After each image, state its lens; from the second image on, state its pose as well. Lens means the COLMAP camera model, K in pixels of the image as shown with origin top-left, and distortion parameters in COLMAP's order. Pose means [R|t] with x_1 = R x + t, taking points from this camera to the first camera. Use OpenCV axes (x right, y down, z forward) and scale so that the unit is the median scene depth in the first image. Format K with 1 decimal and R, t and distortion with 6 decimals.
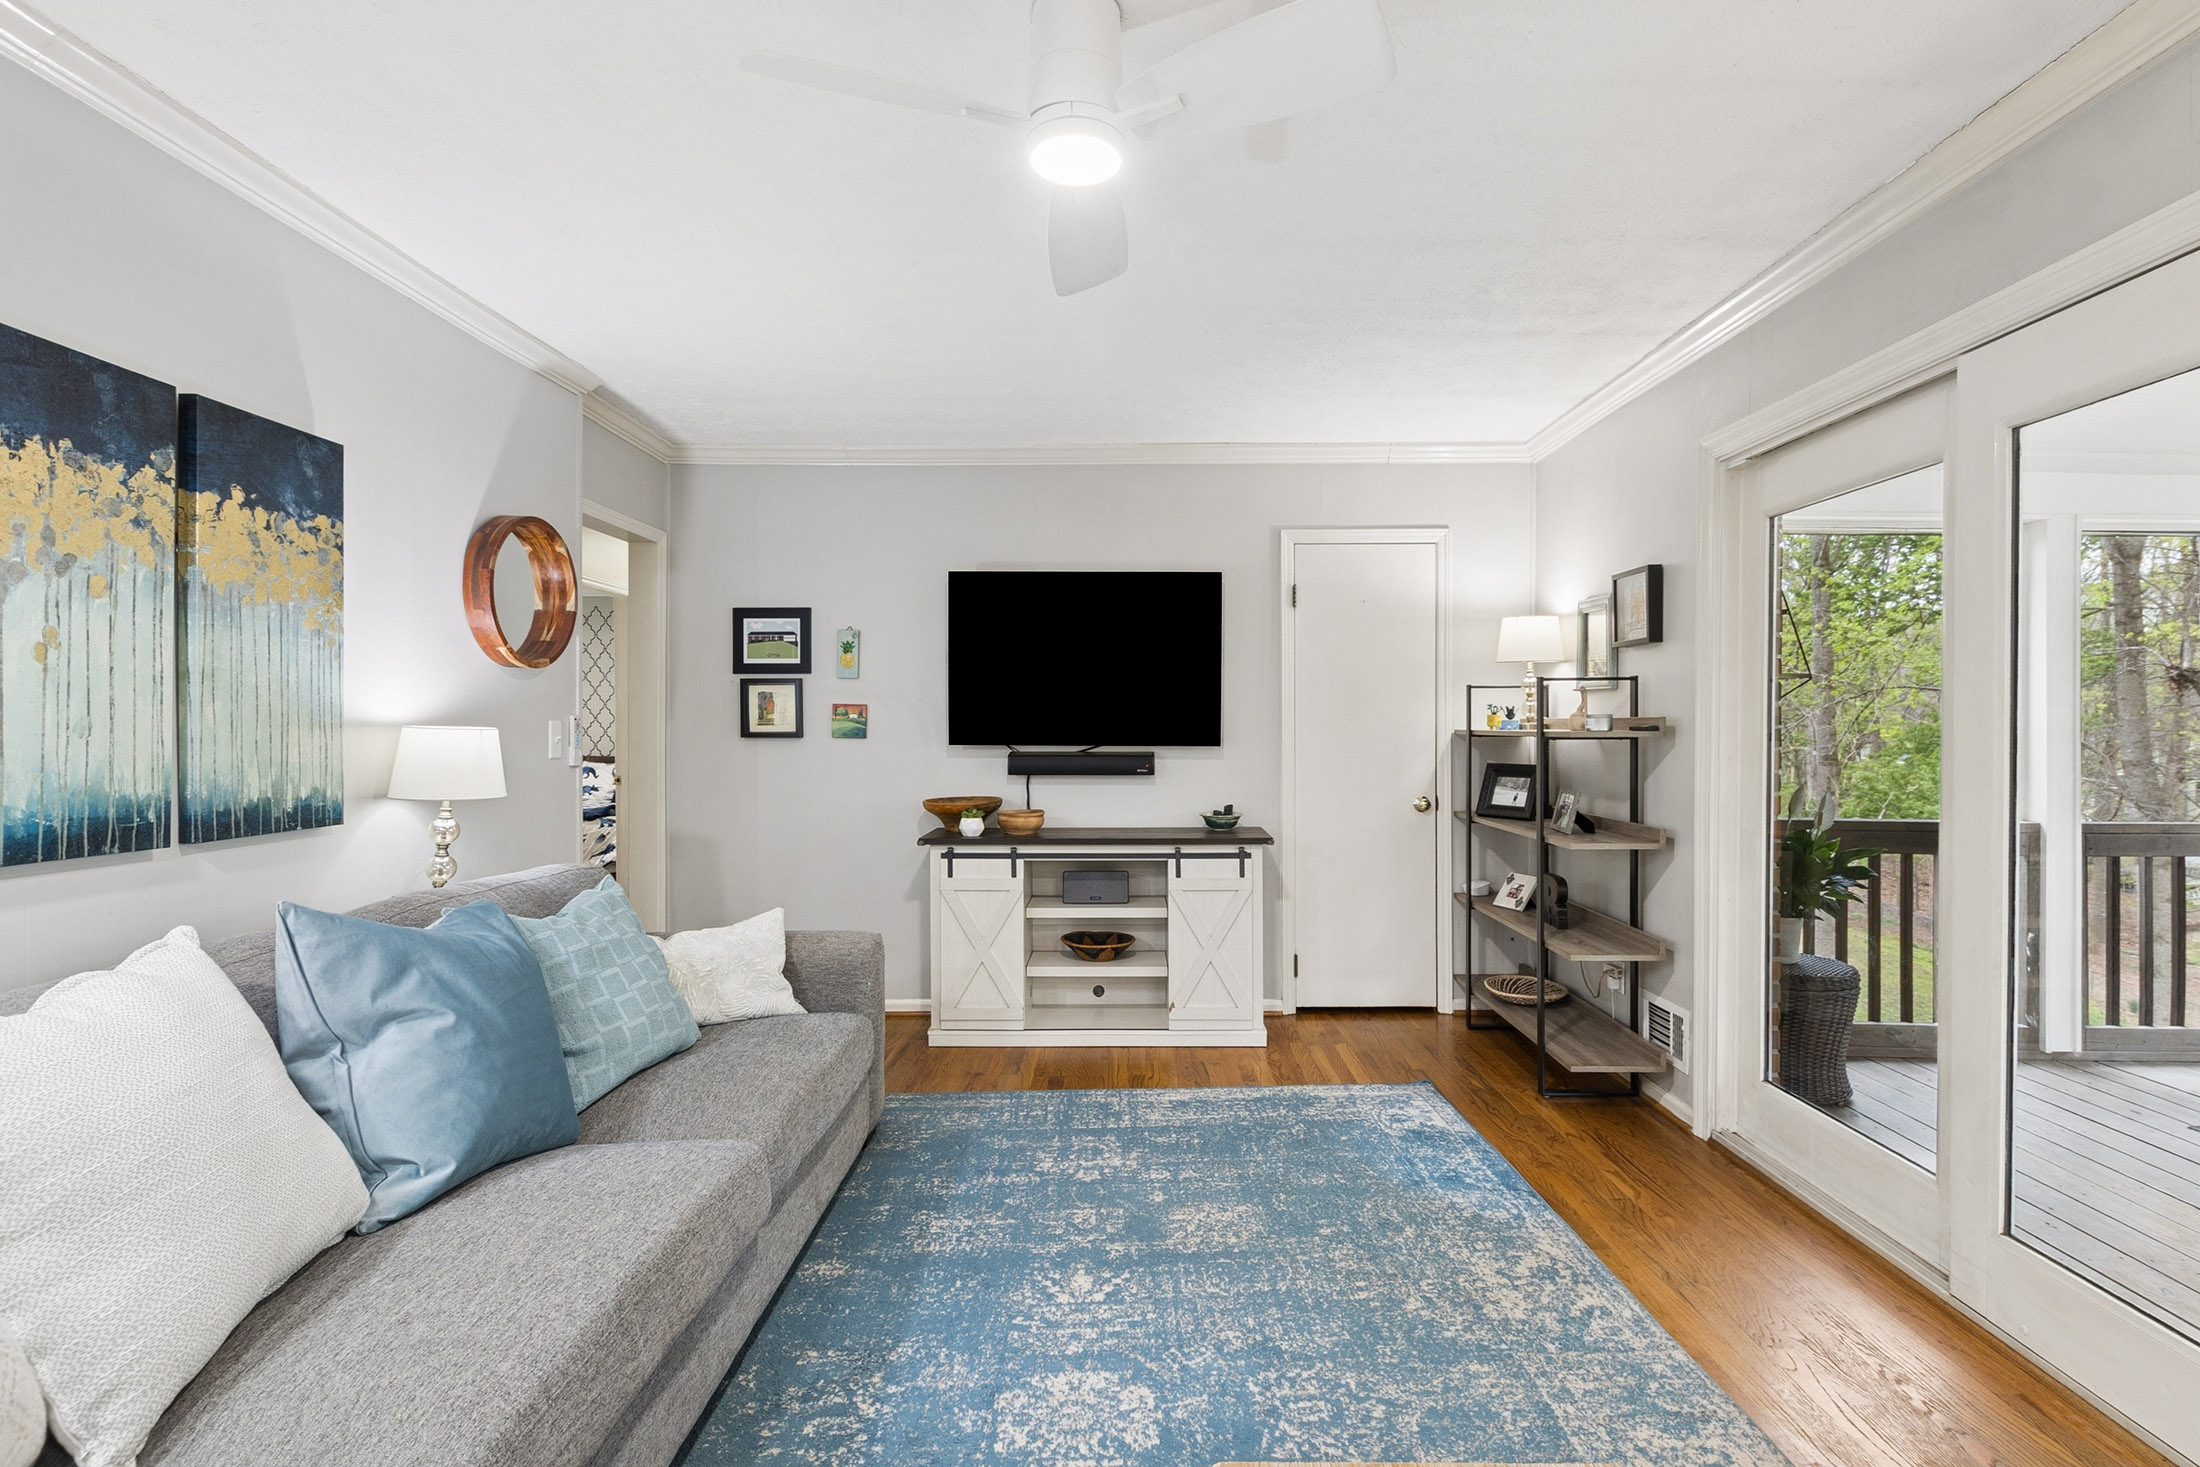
lens RADIAL K [[1034.7, 0, 1113.8], [0, 1034.7, 726.5], [0, 0, 1]] dist [0.015506, -0.007293]
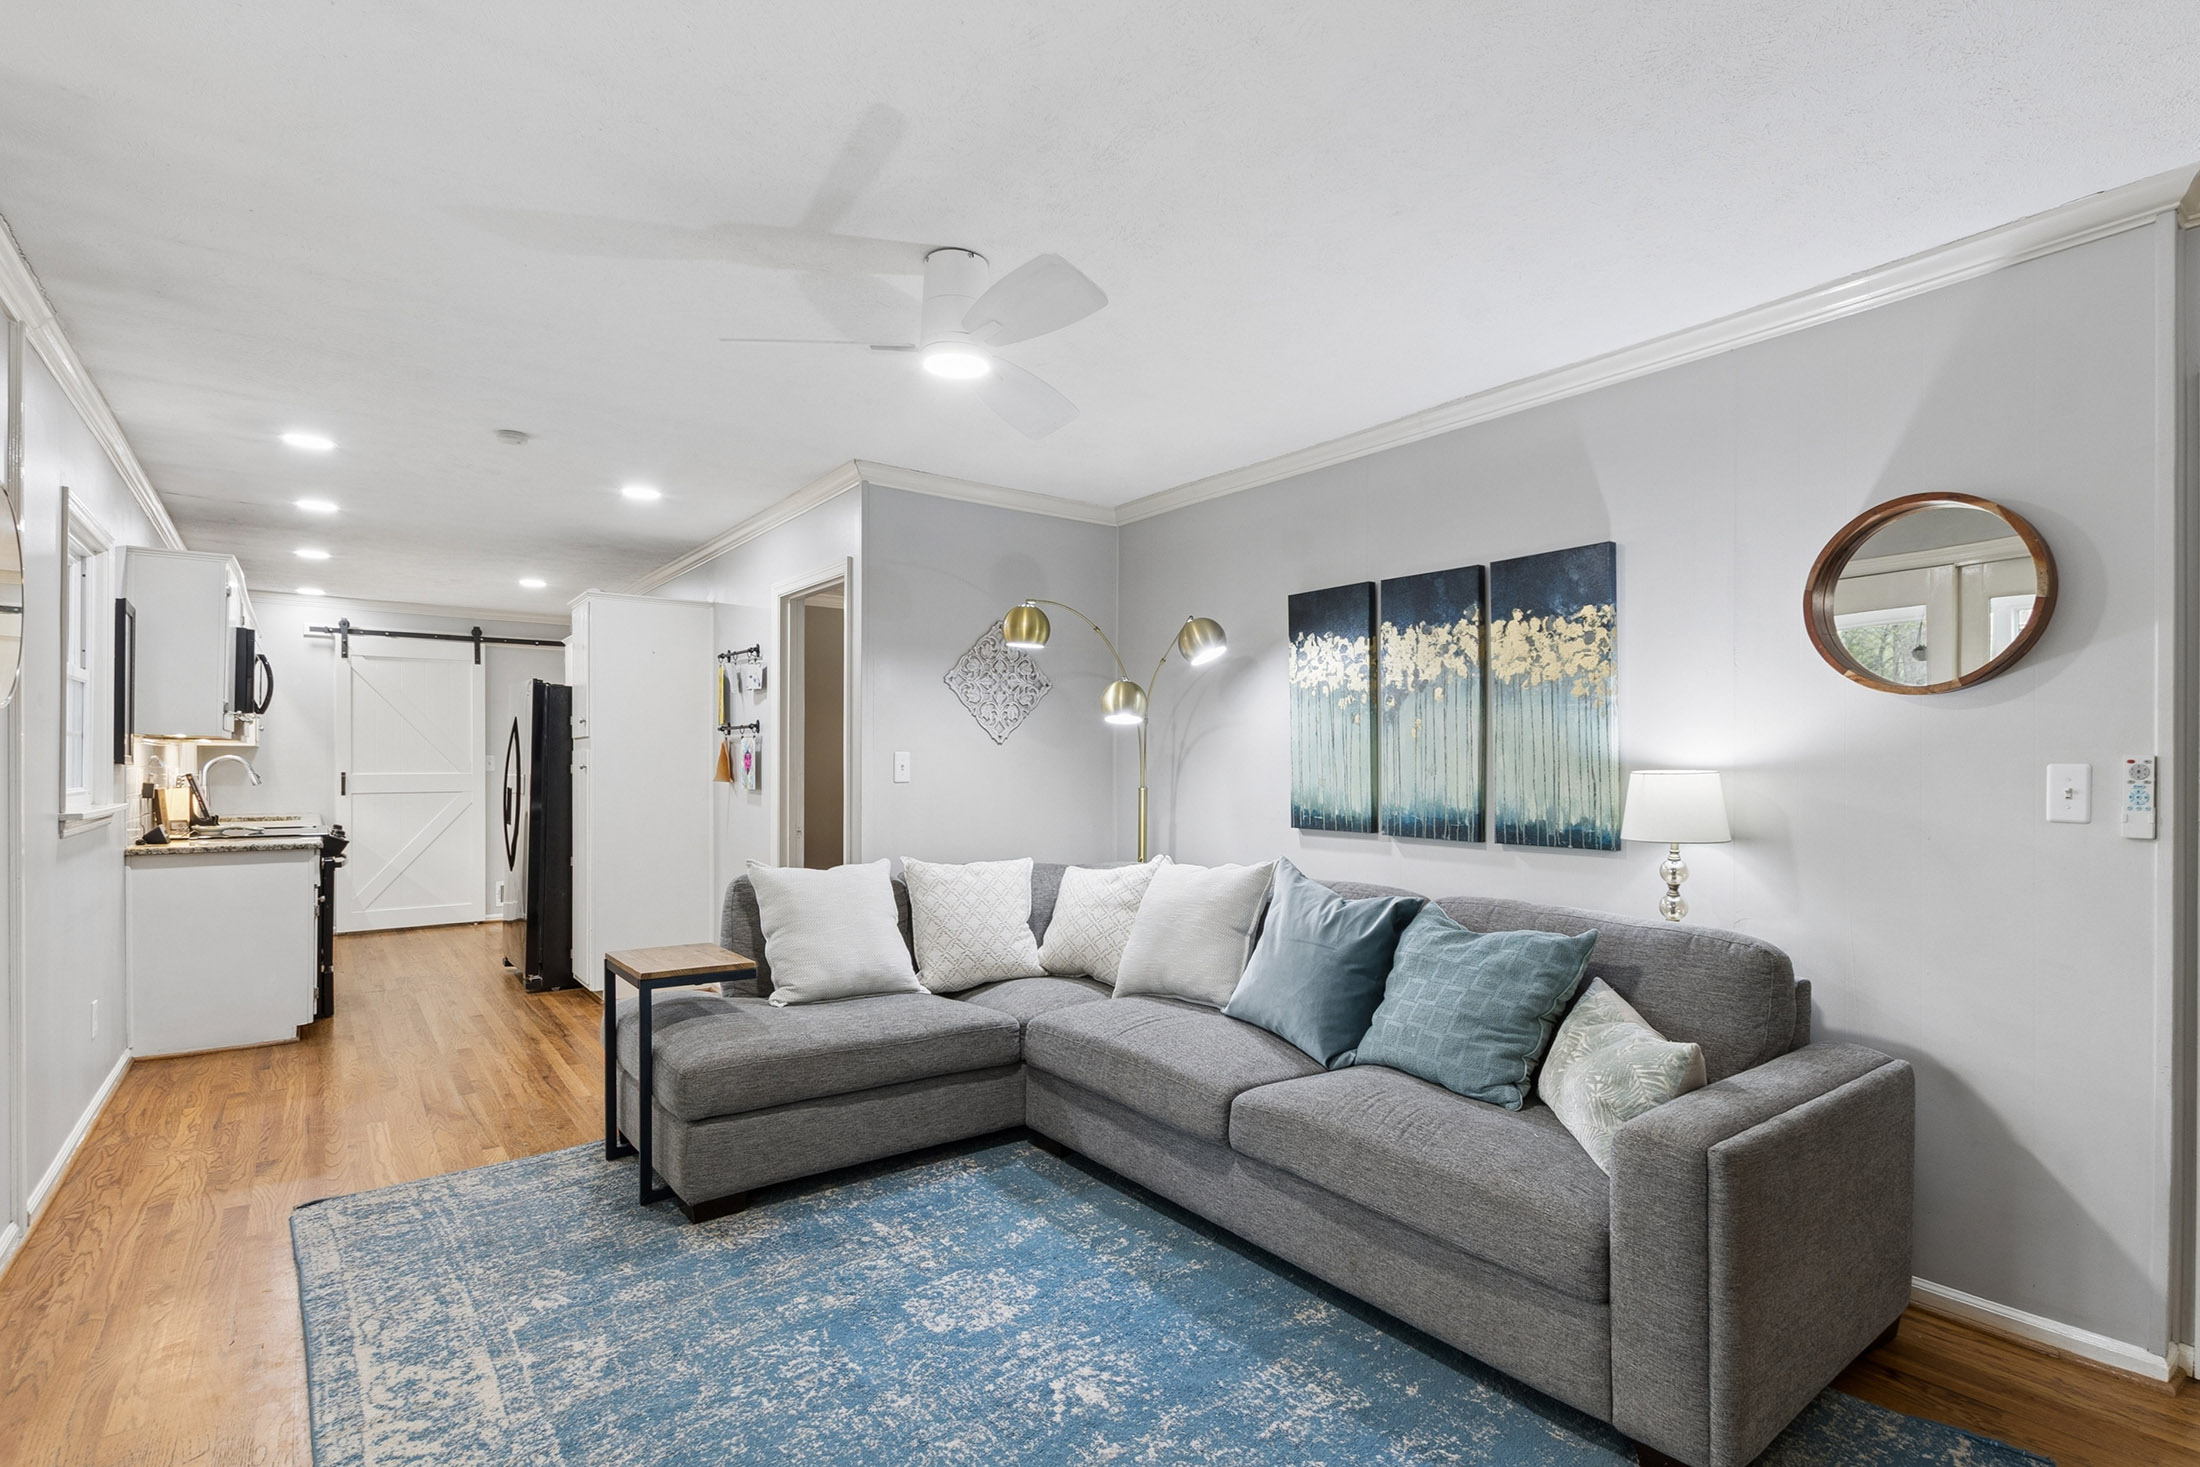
lens RADIAL K [[1034.7, 0, 1110.6], [0, 1034.7, 760.4], [0, 0, 1]] dist [0.015506, -0.007293]
pose [[-0.785598, -0.006749, -0.618701, 0.394378], [-0.003991, 0.999975, -0.005840, -0.001831], [0.618725, -0.002119, -0.785605, 1.322468]]
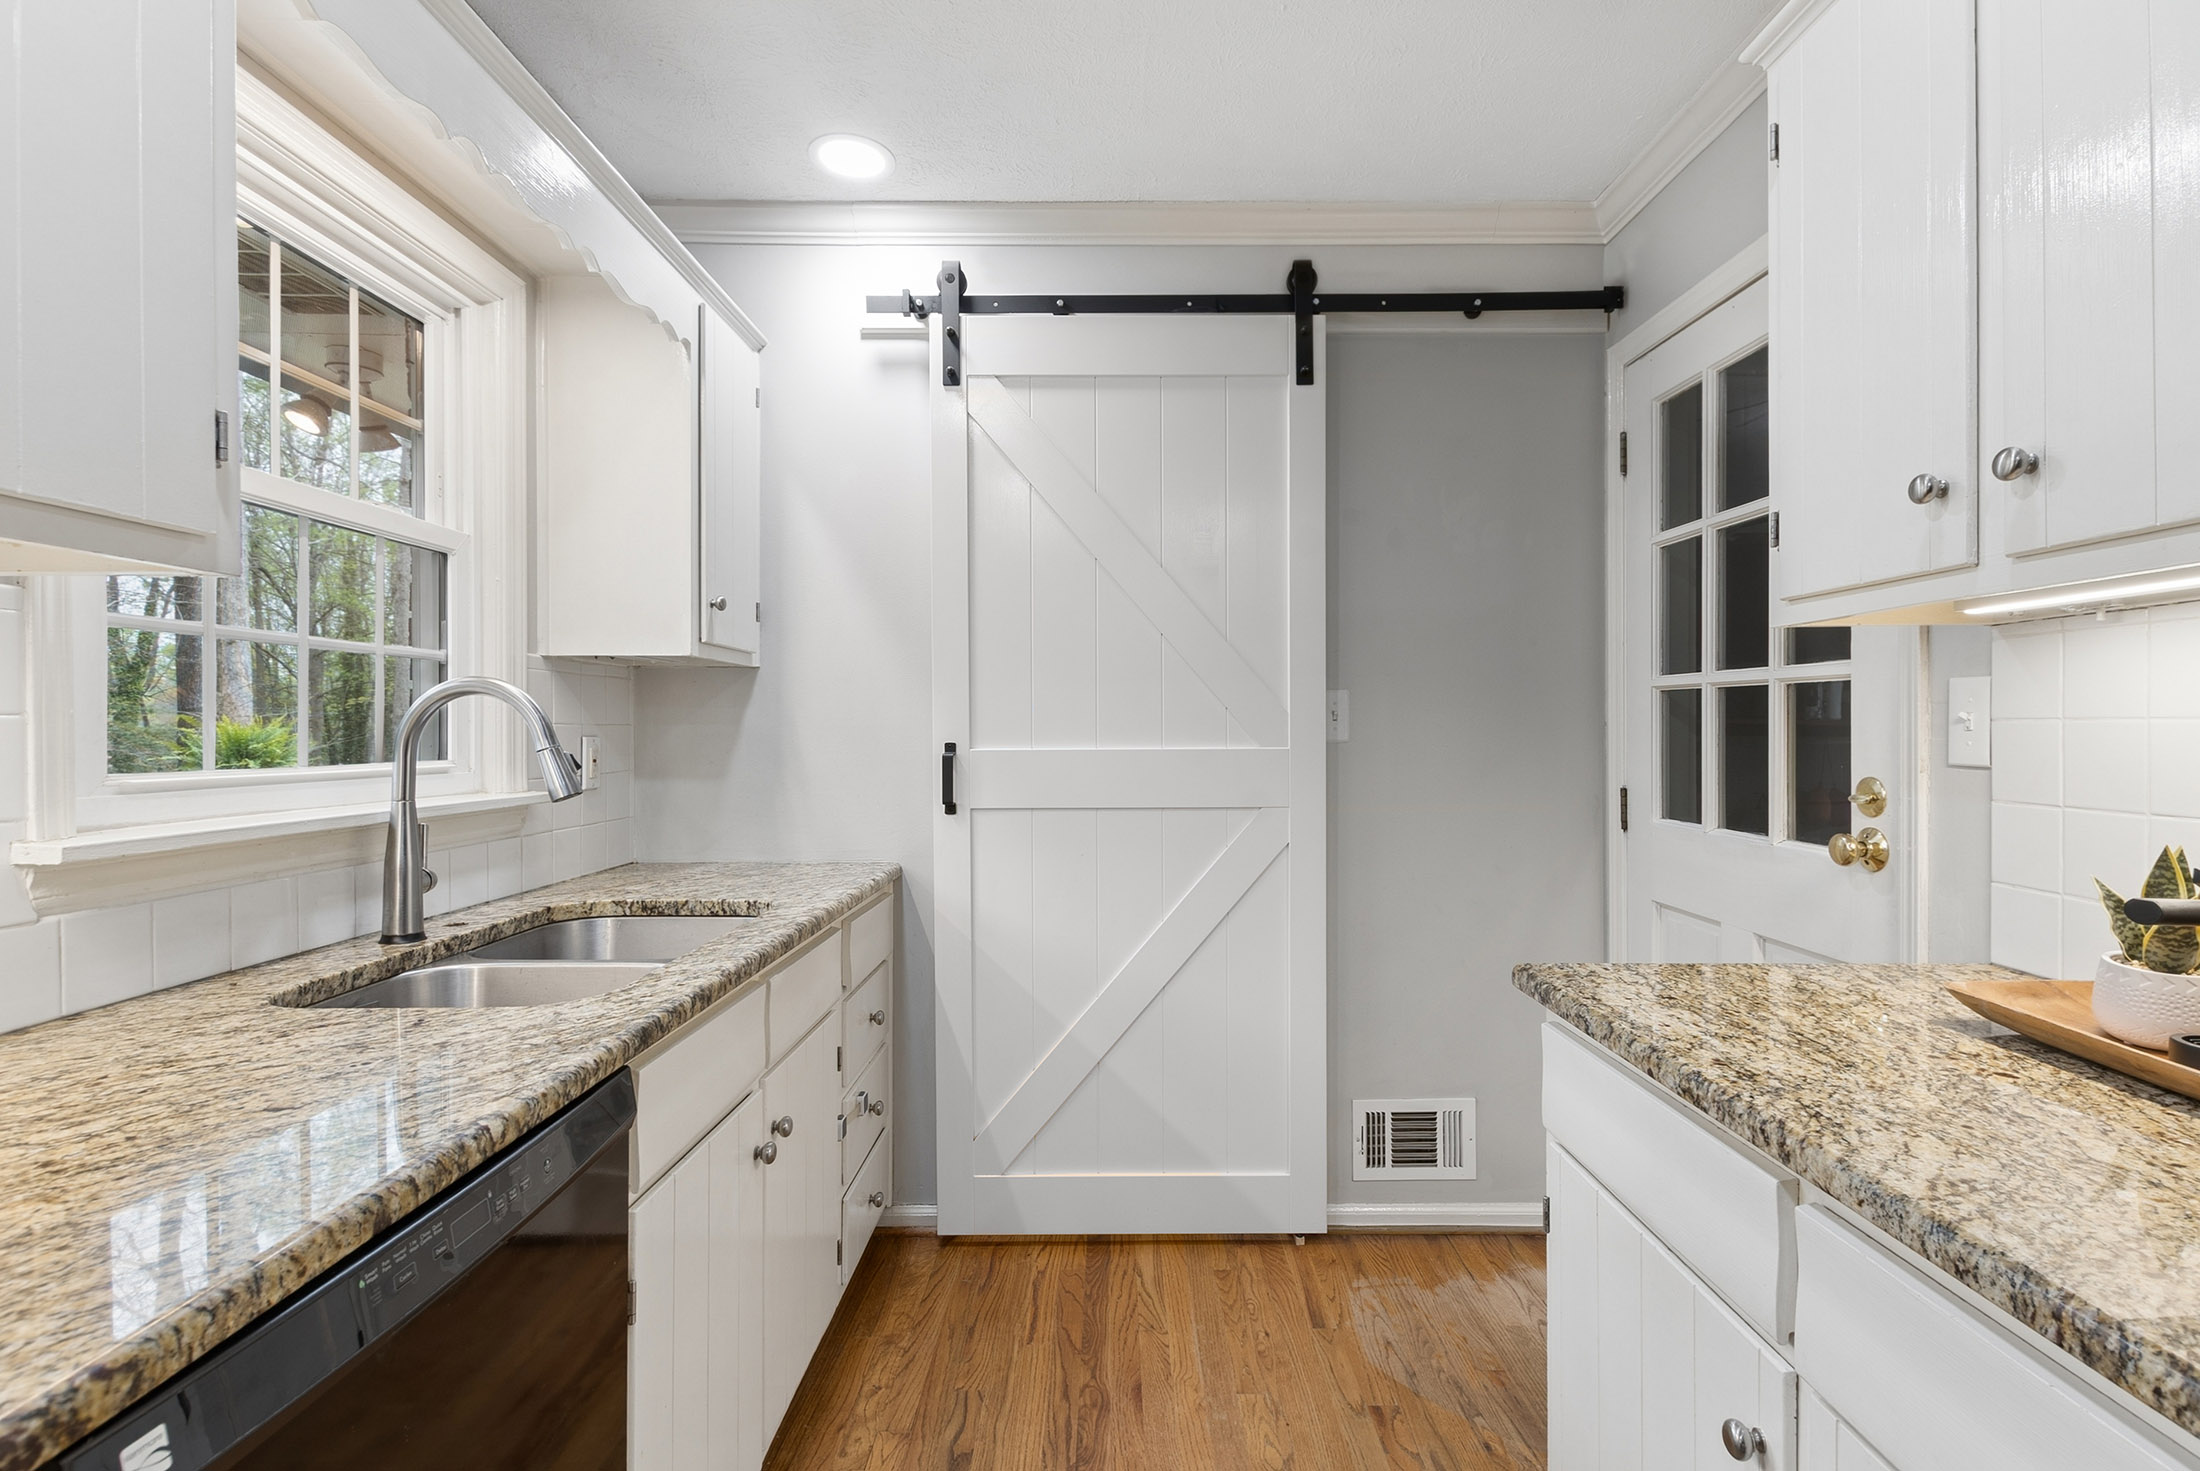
lens RADIAL K [[1034.7, 0, 1118.7], [0, 1034.7, 734.8], [0, 0, 1]] dist [0.015506, -0.007293]
pose [[-0.999807, -0.003266, -0.019398, 0.181202], [-0.003417, 0.999964, 0.007719, 0.006587], [0.019372, 0.007784, -0.999782, -0.965334]]
